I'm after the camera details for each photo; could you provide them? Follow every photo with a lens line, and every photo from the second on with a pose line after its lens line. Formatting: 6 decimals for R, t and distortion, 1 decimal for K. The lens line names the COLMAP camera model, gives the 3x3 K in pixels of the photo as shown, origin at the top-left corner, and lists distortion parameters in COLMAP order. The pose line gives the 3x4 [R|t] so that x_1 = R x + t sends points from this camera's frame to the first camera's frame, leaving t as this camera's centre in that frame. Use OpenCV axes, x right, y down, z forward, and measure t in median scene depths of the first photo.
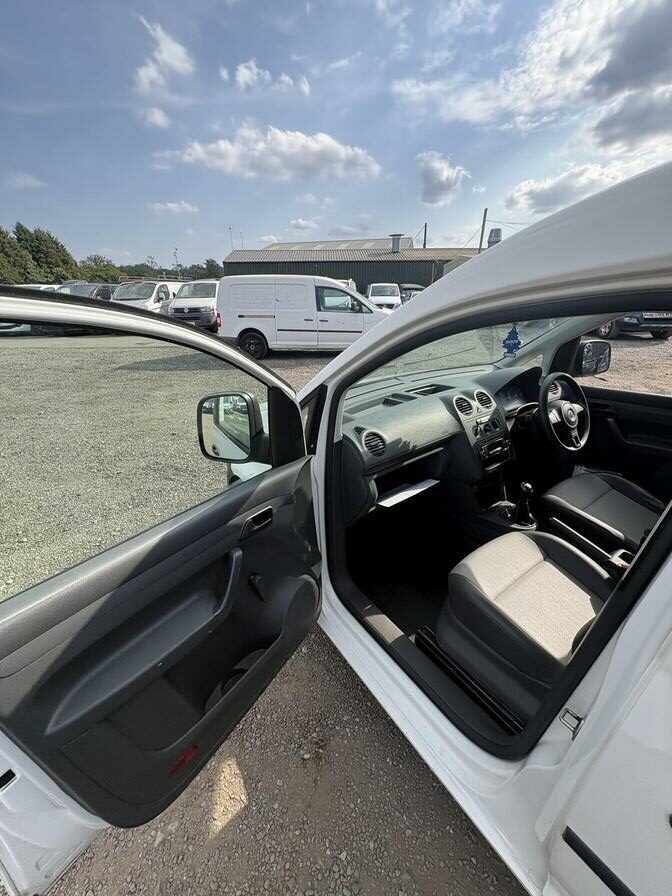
lens RADIAL K [[356.2, 0, 338.6], [0, 356.2, 448.5], [0, 0, 1]] dist [0.002344, 0.000153]
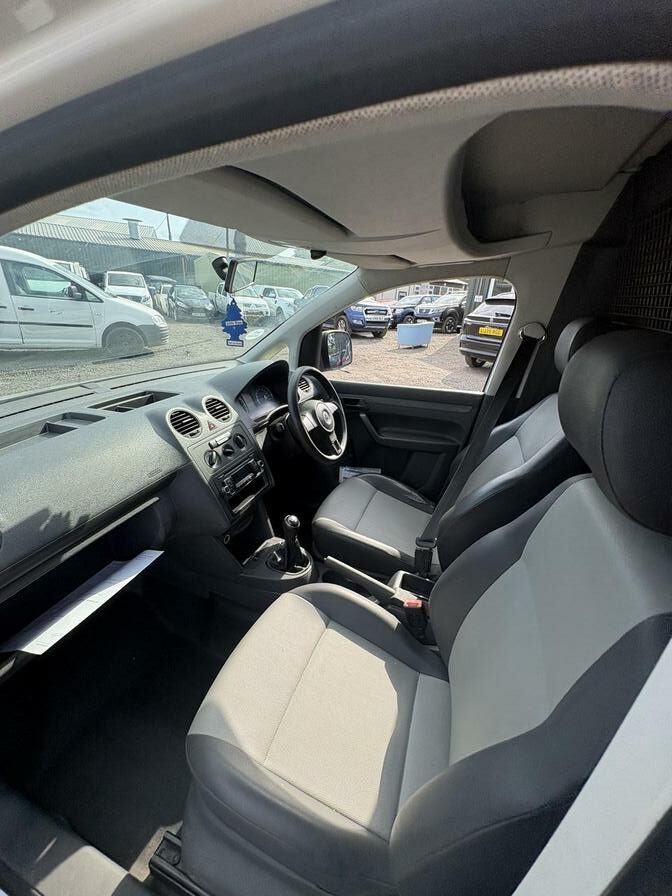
lens RADIAL K [[356.2, 0, 338.6], [0, 356.2, 448.5], [0, 0, 1]] dist [0.002344, 0.000153]
pose [[0.820315, -0.163235, 0.548122, 0.206006], [0.161632, 0.985502, 0.051593, -0.059419], [-0.548597, 0.046272, 0.834806, 0.290842]]
